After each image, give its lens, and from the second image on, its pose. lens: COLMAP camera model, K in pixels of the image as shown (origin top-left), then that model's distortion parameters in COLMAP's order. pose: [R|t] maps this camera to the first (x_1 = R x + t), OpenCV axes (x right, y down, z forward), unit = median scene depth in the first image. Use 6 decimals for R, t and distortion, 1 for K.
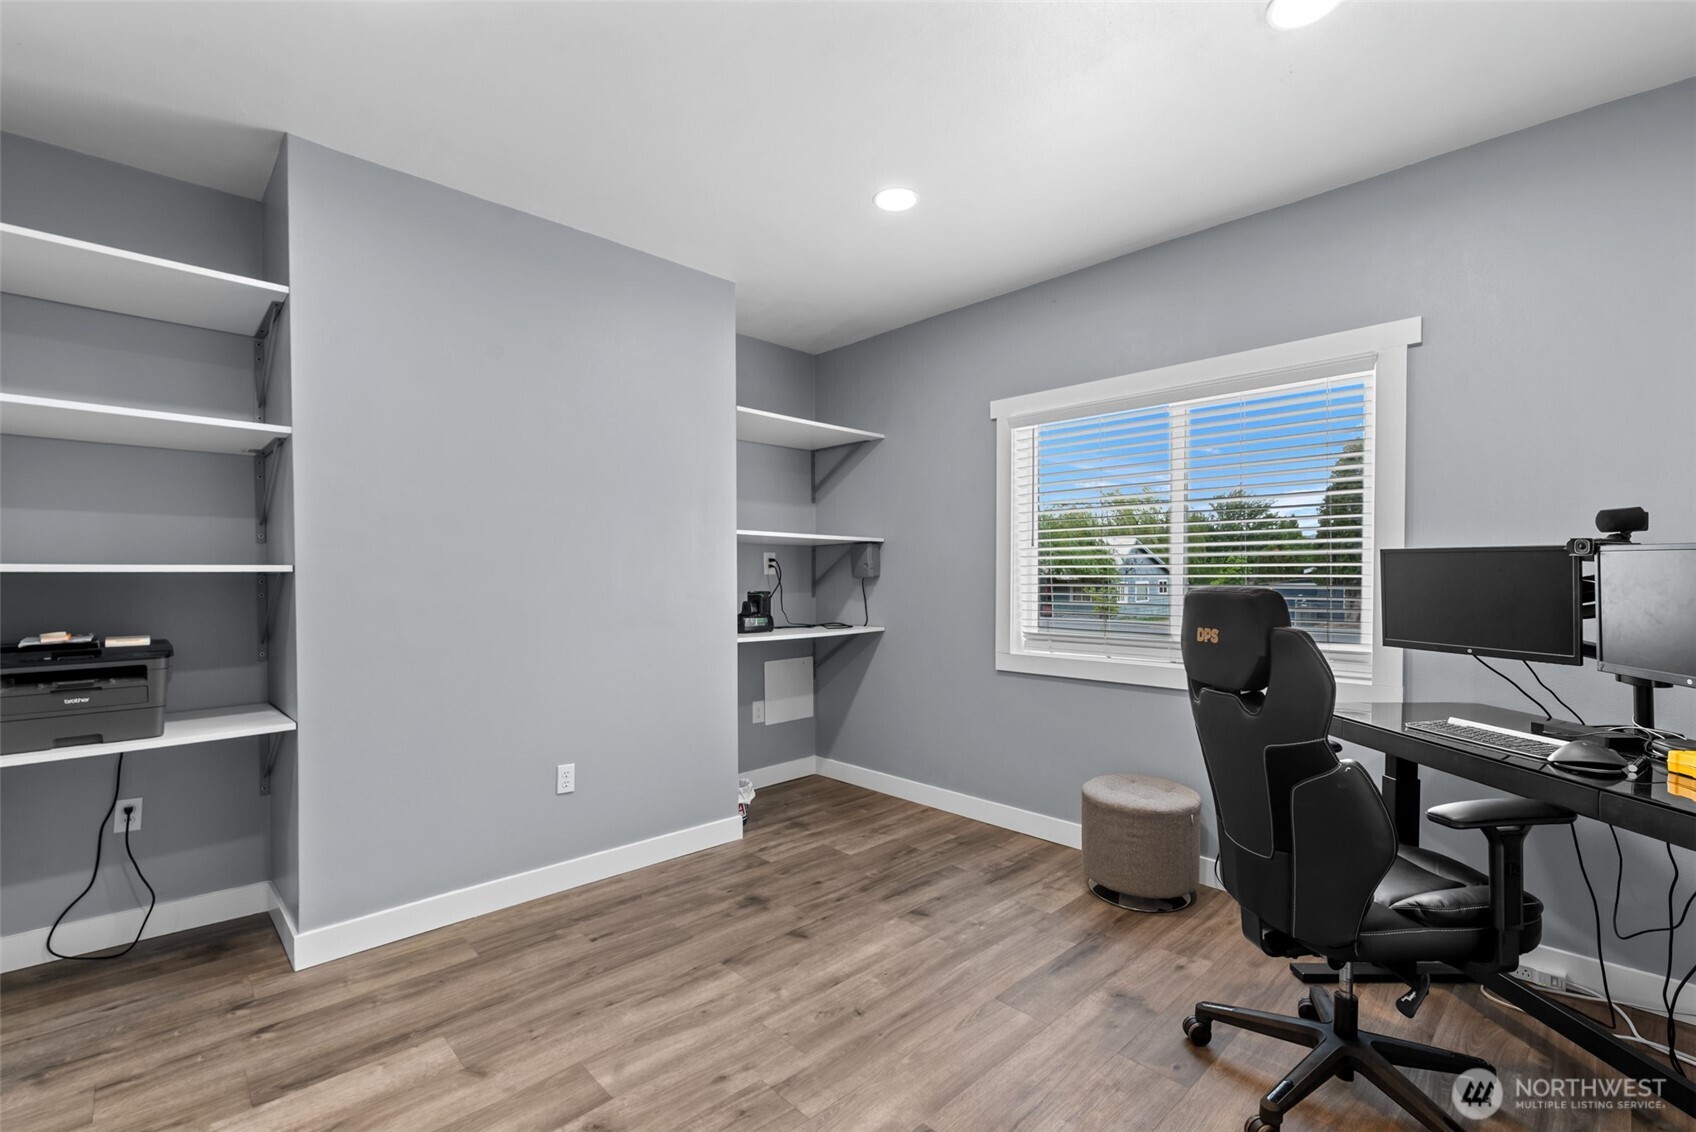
lens RADIAL K [[732.2, 0, 853.8], [0, 732.2, 557.7], [0, 0, 1]] dist [-0.000514, -0.000133]
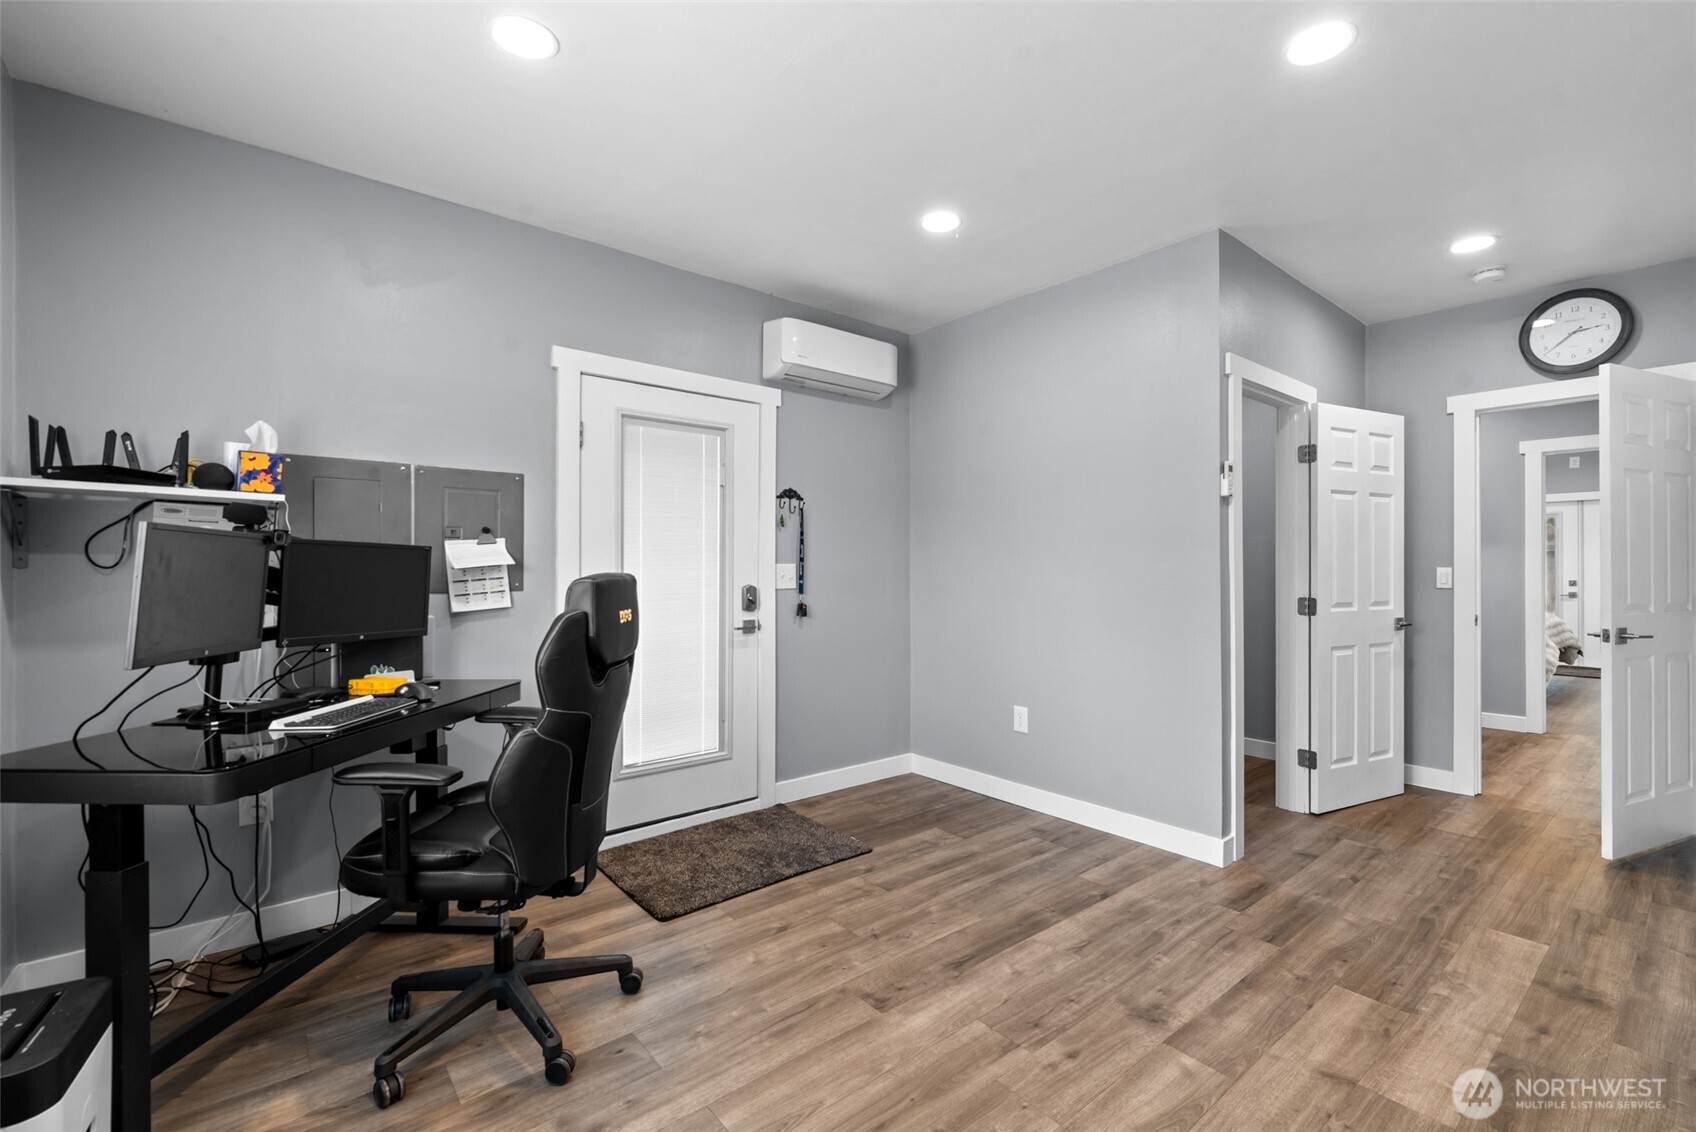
lens RADIAL K [[732.2, 0, 853.8], [0, 732.2, 557.7], [0, 0, 1]] dist [-0.000514, -0.000133]
pose [[-0.996313, 0.002566, 0.085749, 0.032066], [-0.000285, 0.999448, -0.033219, 0.051514], [-0.085787, -0.033121, -0.995763, 2.030897]]
